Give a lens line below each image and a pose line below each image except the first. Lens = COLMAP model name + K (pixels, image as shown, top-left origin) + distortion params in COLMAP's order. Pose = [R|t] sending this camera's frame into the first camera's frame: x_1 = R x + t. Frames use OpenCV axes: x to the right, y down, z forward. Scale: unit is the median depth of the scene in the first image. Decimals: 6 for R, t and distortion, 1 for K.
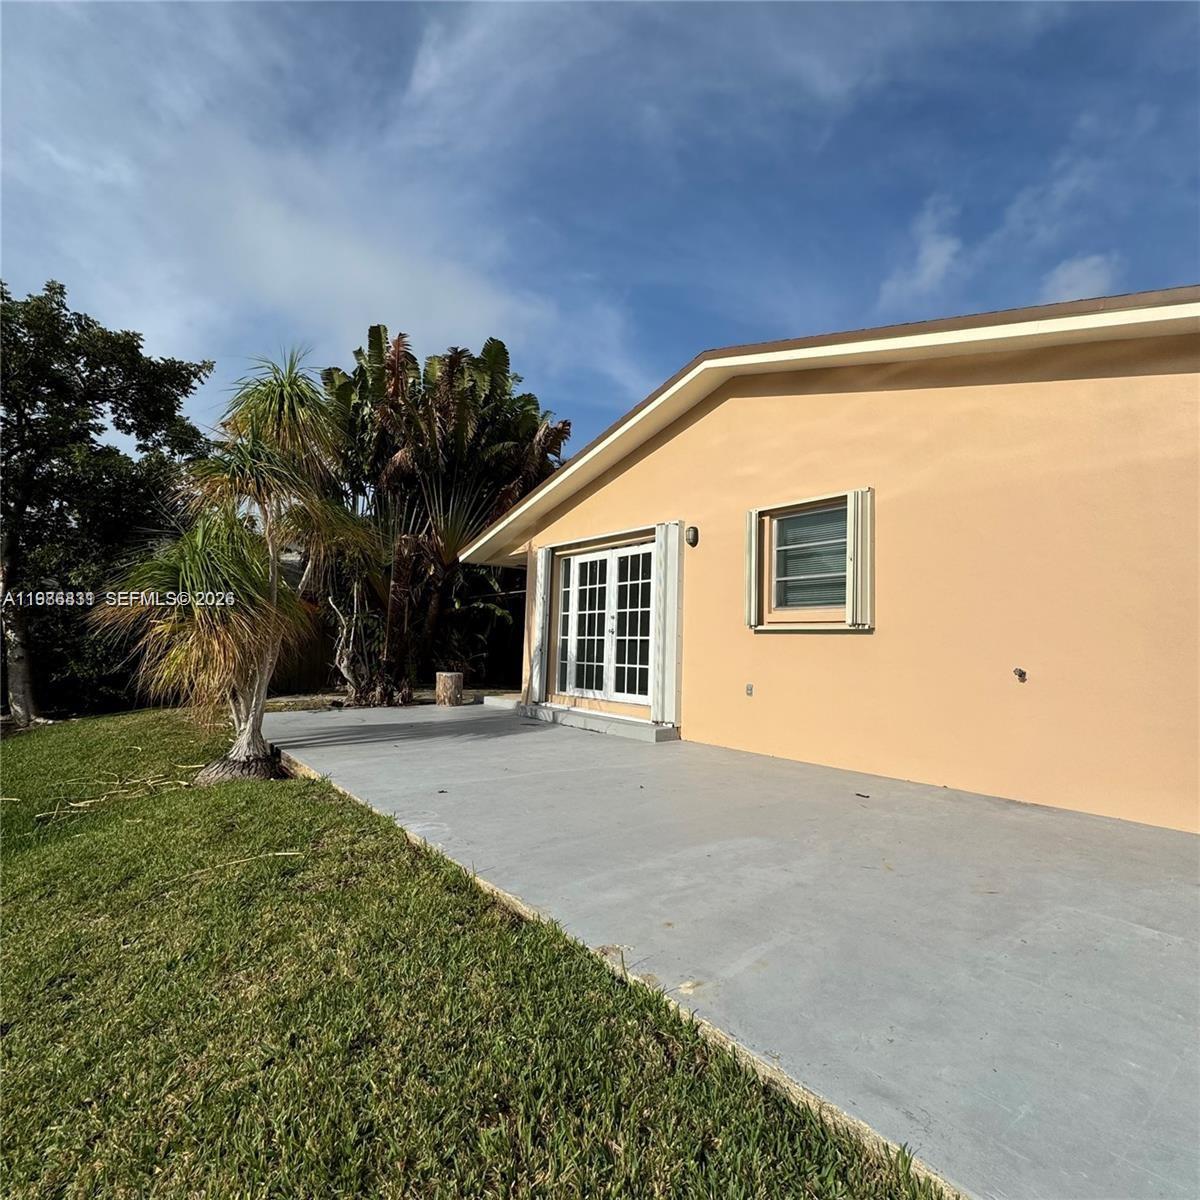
lens RADIAL K [[641.3, 0, 600.0], [0, 641.3, 600.0], [0, 0, 1]] dist [-0.001999, 0.001079]
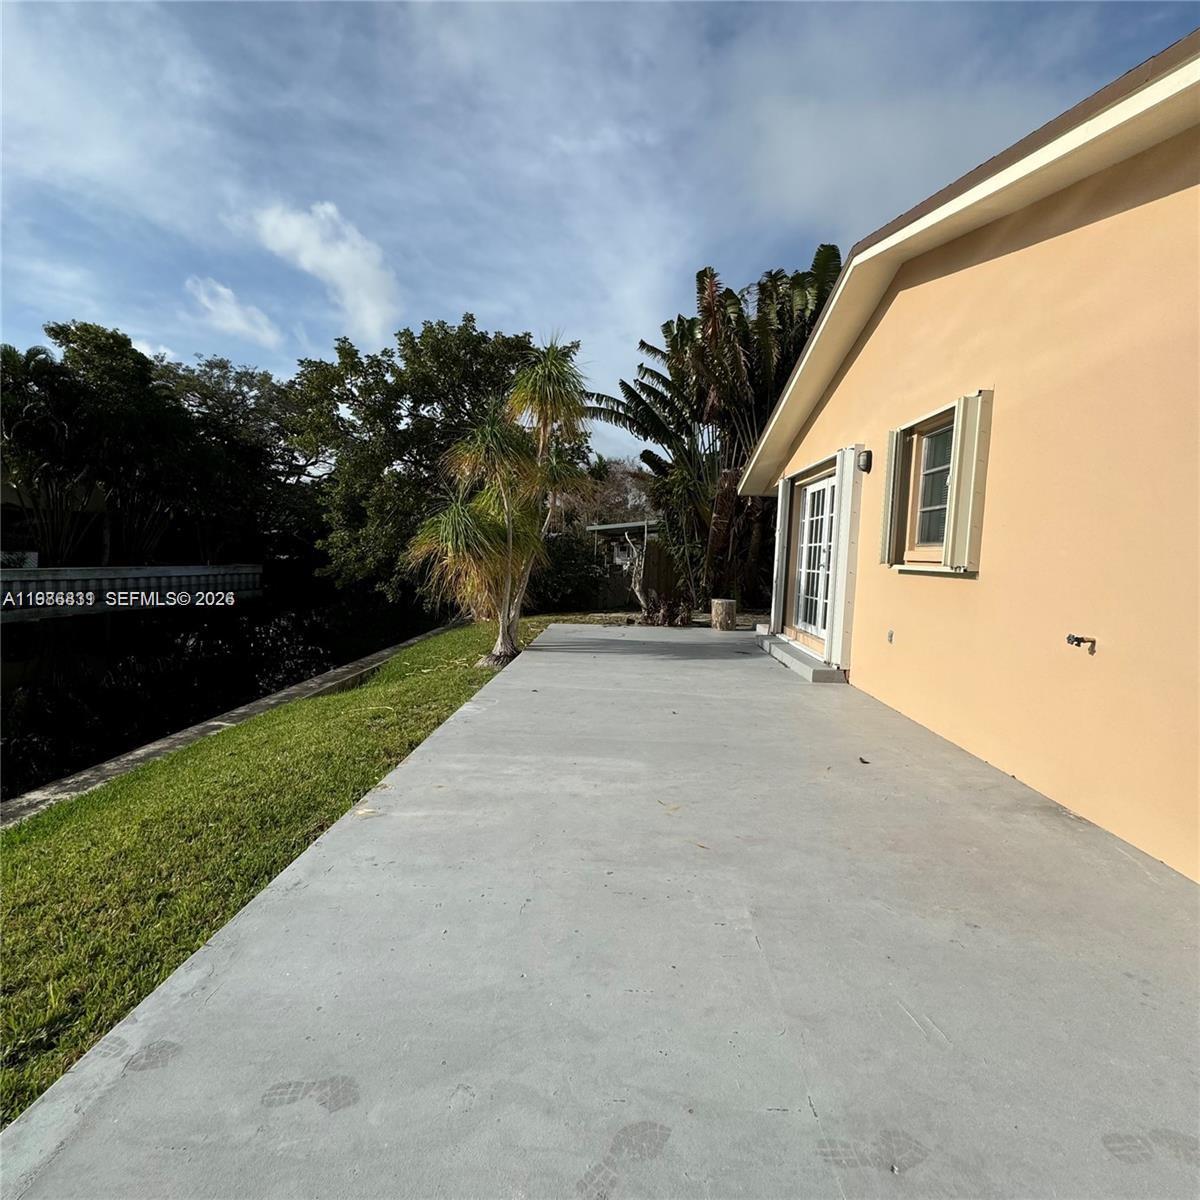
lens RADIAL K [[641.3, 0, 600.0], [0, 641.3, 600.0], [0, 0, 1]] dist [-0.001999, 0.001079]
pose [[0.761820, 0.048438, -0.645975, 0.337133], [0.030559, 0.993403, 0.110529, -0.013612], [0.647068, -0.103944, 0.755314, 0.052533]]
